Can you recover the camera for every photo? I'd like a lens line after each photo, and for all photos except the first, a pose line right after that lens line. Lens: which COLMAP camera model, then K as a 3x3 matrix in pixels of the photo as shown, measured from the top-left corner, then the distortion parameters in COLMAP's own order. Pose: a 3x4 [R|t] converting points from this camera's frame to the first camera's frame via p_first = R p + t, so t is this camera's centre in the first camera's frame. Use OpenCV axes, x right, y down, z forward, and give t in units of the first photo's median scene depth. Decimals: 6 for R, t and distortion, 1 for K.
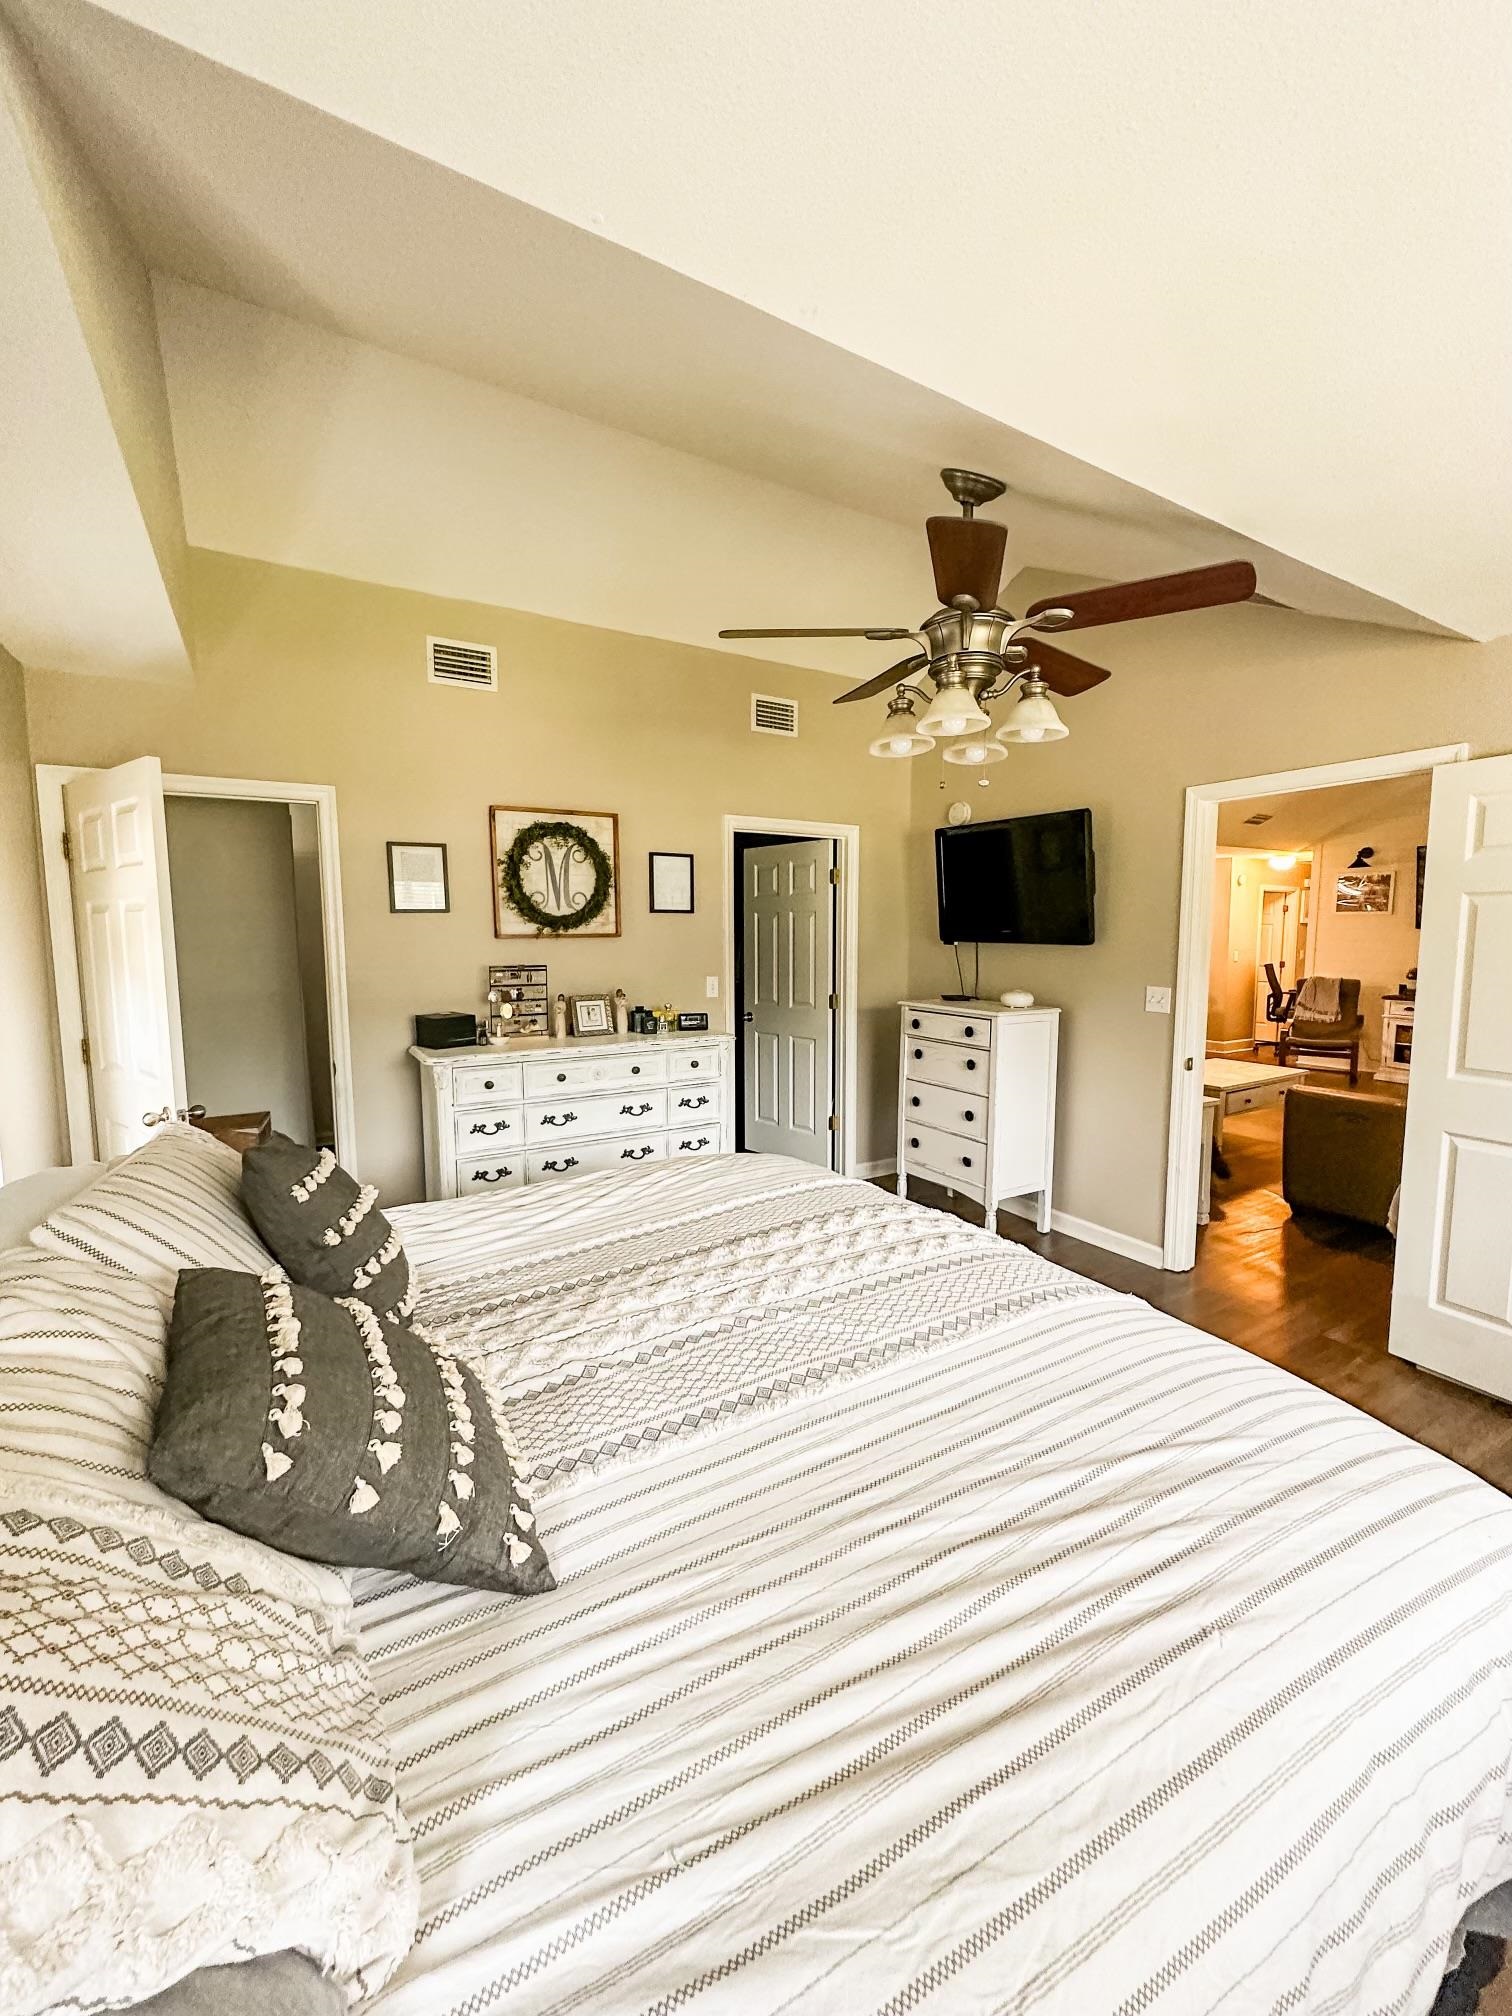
lens RADIAL K [[805.2, 0, 757.4], [0, 805.2, 1005.9], [0, 0, 1]] dist [-0.000743, 0.000324]
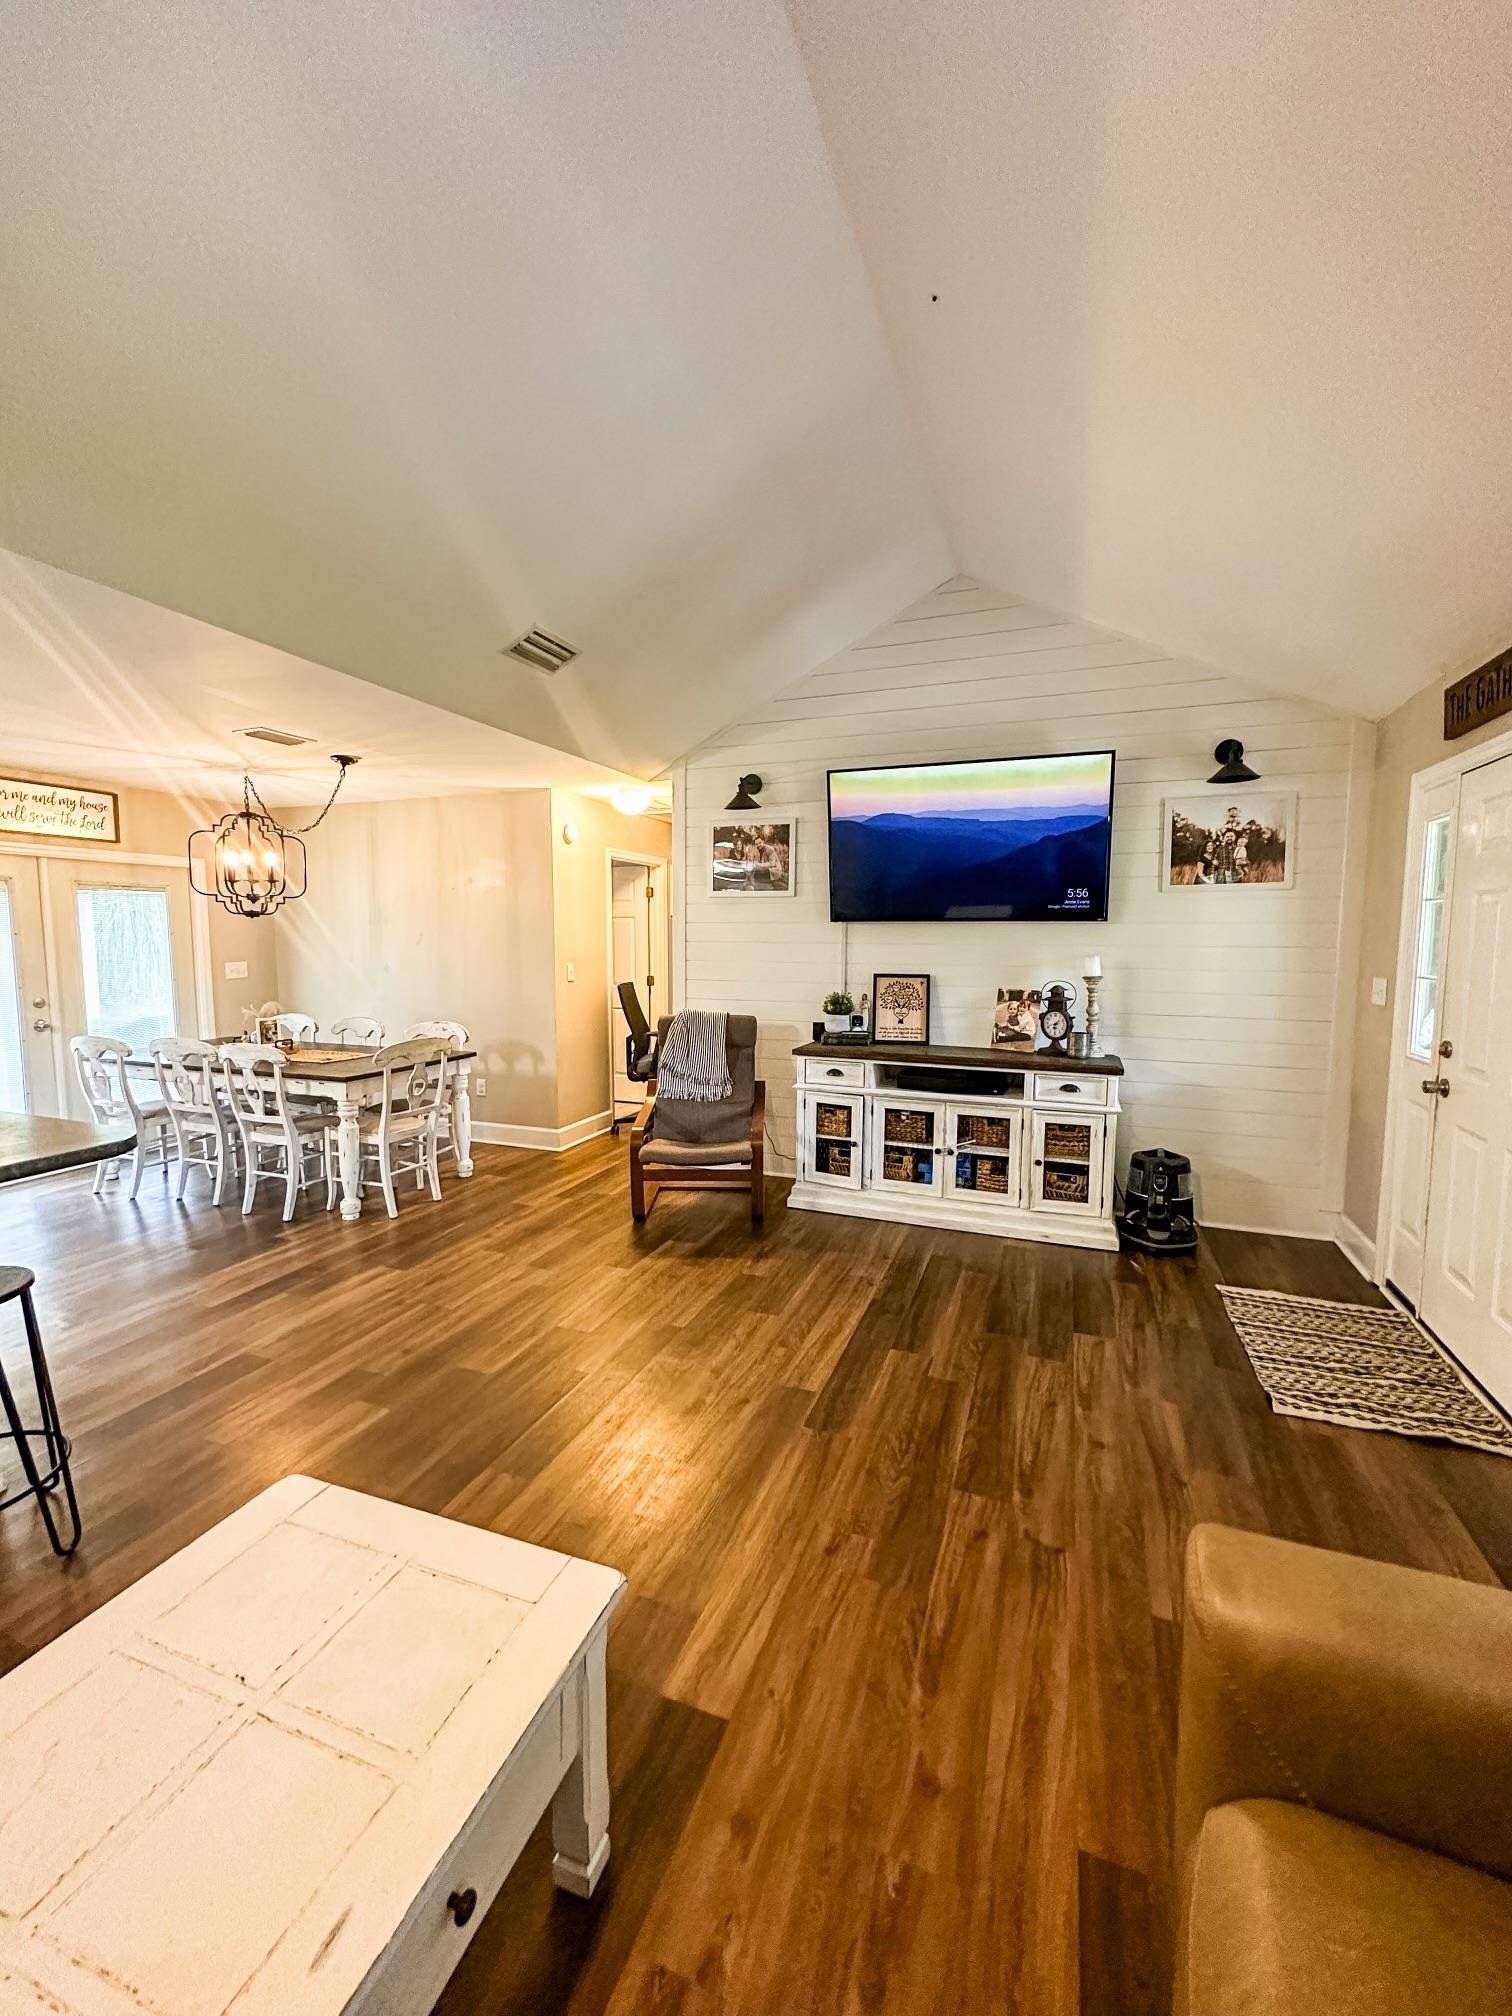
lens RADIAL K [[805.2, 0, 757.4], [0, 805.2, 1005.9], [0, 0, 1]] dist [-0.000743, 0.000324]
pose [[0.788560, -0.053155, 0.612657, 0.411951], [0.054339, 0.998383, 0.016680, -0.047451], [-0.612553, 0.020138, 0.790173, 0.562437]]
